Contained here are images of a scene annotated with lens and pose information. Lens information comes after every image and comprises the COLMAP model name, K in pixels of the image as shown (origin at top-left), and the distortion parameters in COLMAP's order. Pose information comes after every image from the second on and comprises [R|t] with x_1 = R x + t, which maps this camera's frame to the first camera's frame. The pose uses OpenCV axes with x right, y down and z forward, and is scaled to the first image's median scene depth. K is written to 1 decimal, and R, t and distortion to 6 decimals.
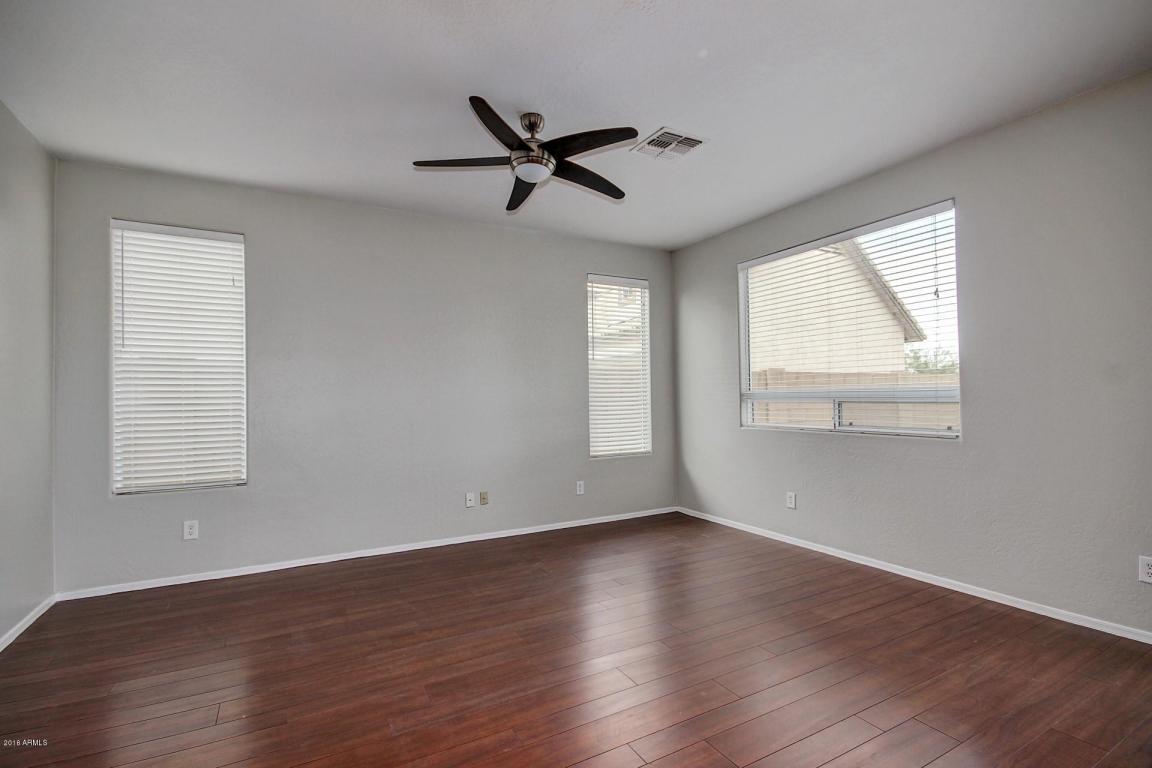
lens RADIAL K [[531.9, 0, 579.2], [0, 531.9, 391.4], [0, 0, 1]] dist [0.000514, -0.000214]
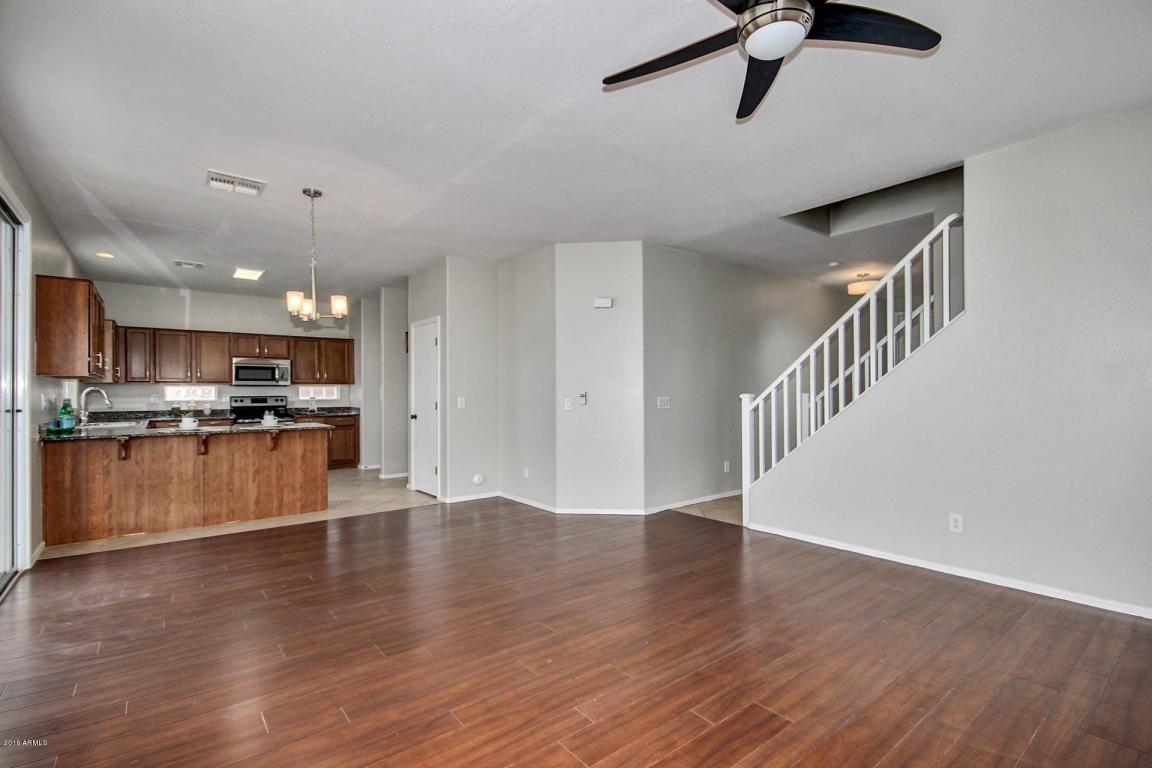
lens RADIAL K [[531.9, 0, 579.2], [0, 531.9, 391.4], [0, 0, 1]] dist [0.000514, -0.000214]
pose [[-0.985321, 0.017797, -0.169782, 0.200014], [0.020717, 0.999666, -0.015445, 0.012410], [0.169451, -0.018735, -0.985361, 1.212004]]
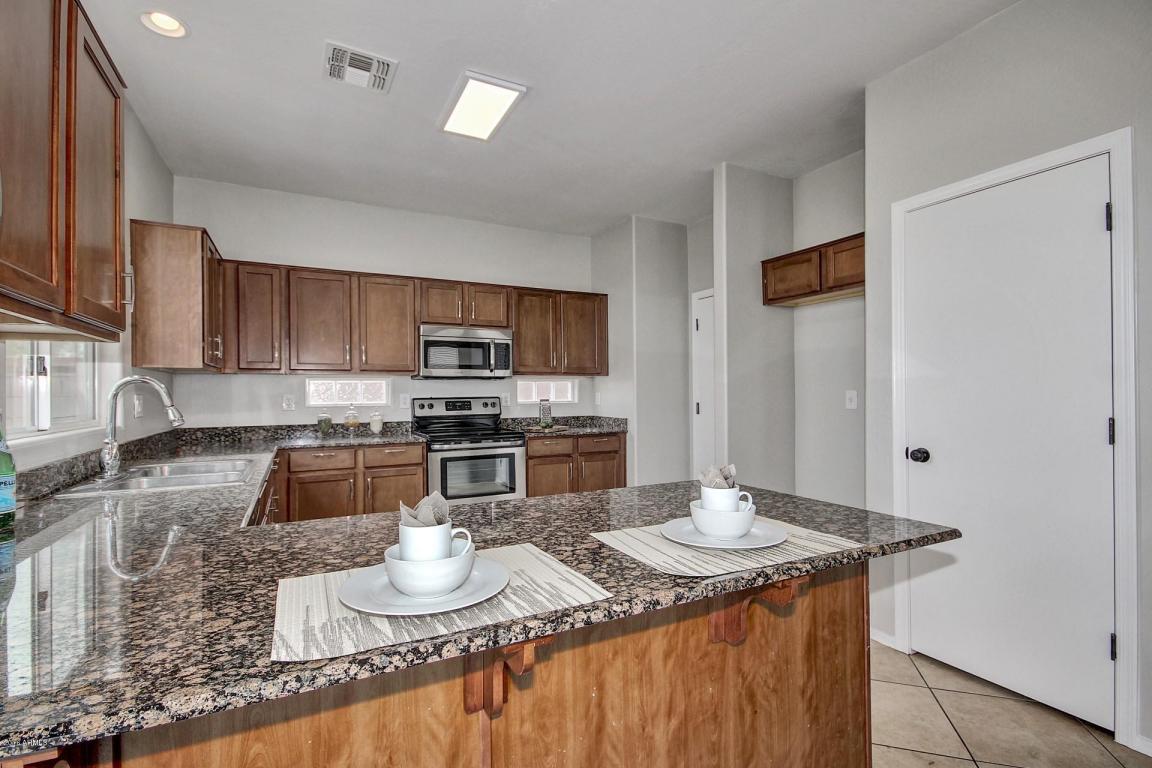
lens RADIAL K [[531.9, 0, 579.2], [0, 531.9, 391.4], [0, 0, 1]] dist [0.000514, -0.000214]
pose [[-0.999677, 0.020948, 0.014402, 0.829904], [0.020667, 0.999599, -0.019361, -0.013258], [-0.014802, -0.019057, -0.999709, 0.040301]]
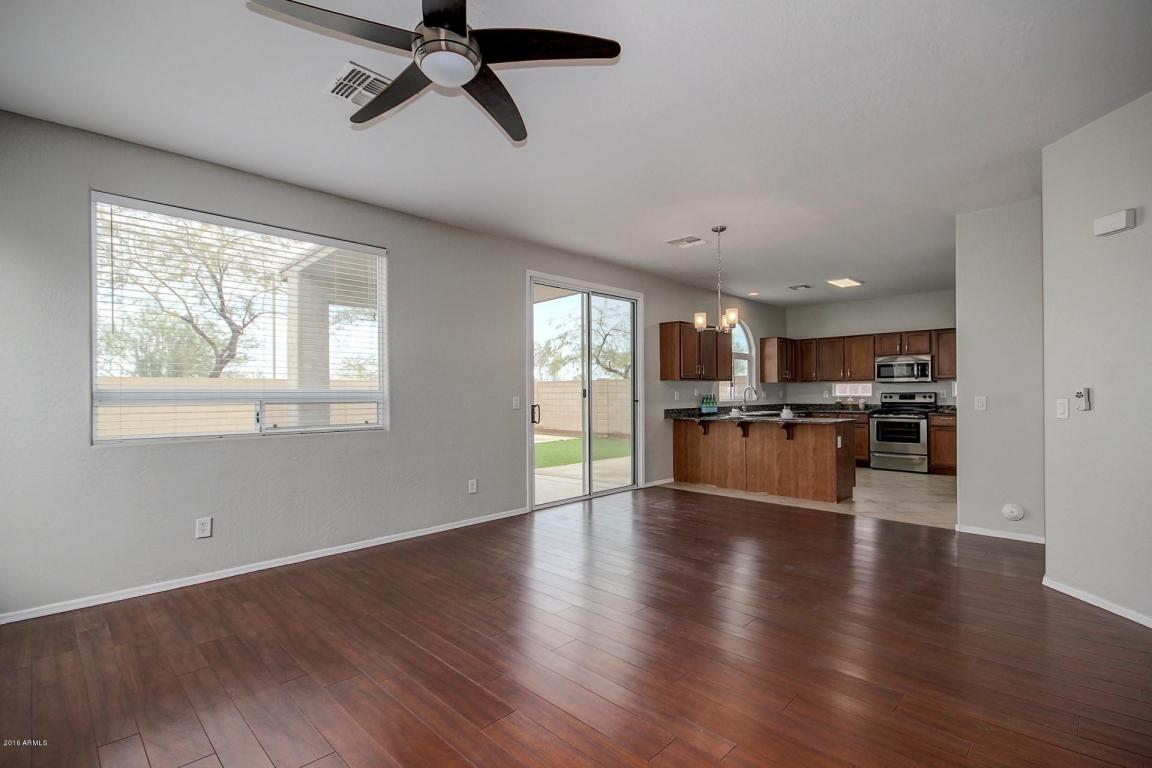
lens RADIAL K [[531.9, 0, 579.2], [0, 531.9, 391.4], [0, 0, 1]] dist [0.000514, -0.000214]
pose [[-0.289386, 0.017688, 0.957049, -0.601949], [-0.004340, 0.999795, -0.019790, 0.016353], [-0.957203, -0.009881, -0.289250, 0.793960]]
